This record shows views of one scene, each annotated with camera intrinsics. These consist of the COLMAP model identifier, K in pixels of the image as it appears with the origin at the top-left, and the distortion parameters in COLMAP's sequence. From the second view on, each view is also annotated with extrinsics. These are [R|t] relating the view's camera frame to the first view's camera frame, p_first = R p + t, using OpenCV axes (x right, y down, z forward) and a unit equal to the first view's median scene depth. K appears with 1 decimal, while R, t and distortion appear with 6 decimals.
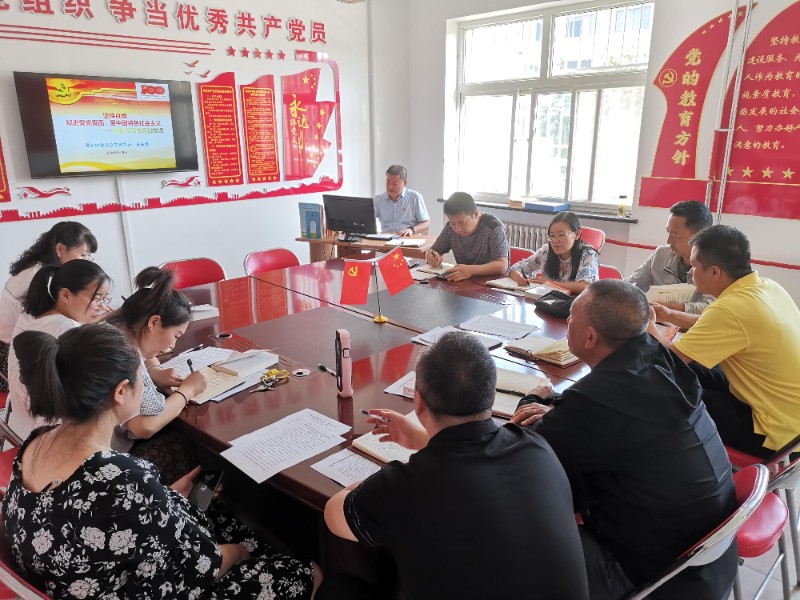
lens RADIAL K [[602.1, 0, 398.8], [0, 602.1, 297.5], [0, 0, 1]] dist [0.045326, -0.029794]
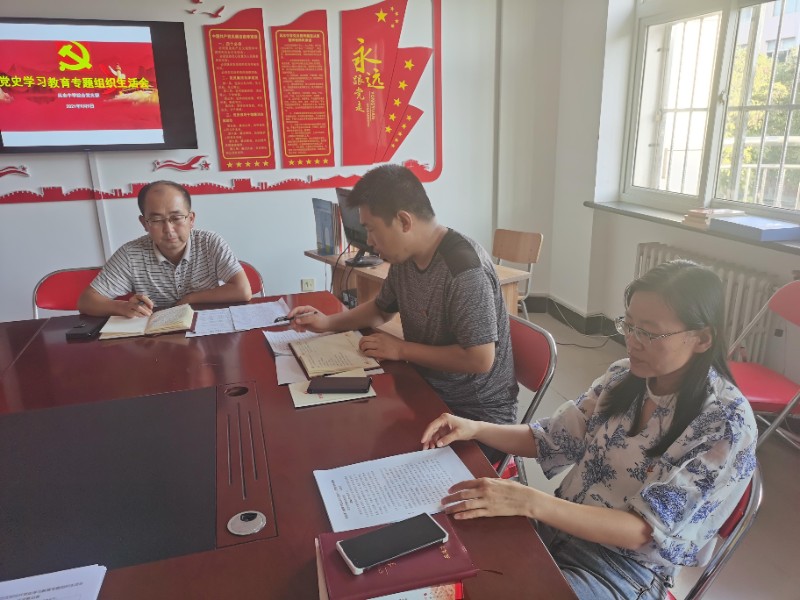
lens RADIAL K [[620.8, 0, 400.9], [0, 620.8, 304.8], [0, 0, 1]] dist [0.051671, -0.040307]
pose [[0.880154, 0.128600, -0.456937, 0.247337], [-0.115472, 0.991692, 0.056679, -0.090522], [0.460430, 0.002877, 0.887691, 0.431191]]
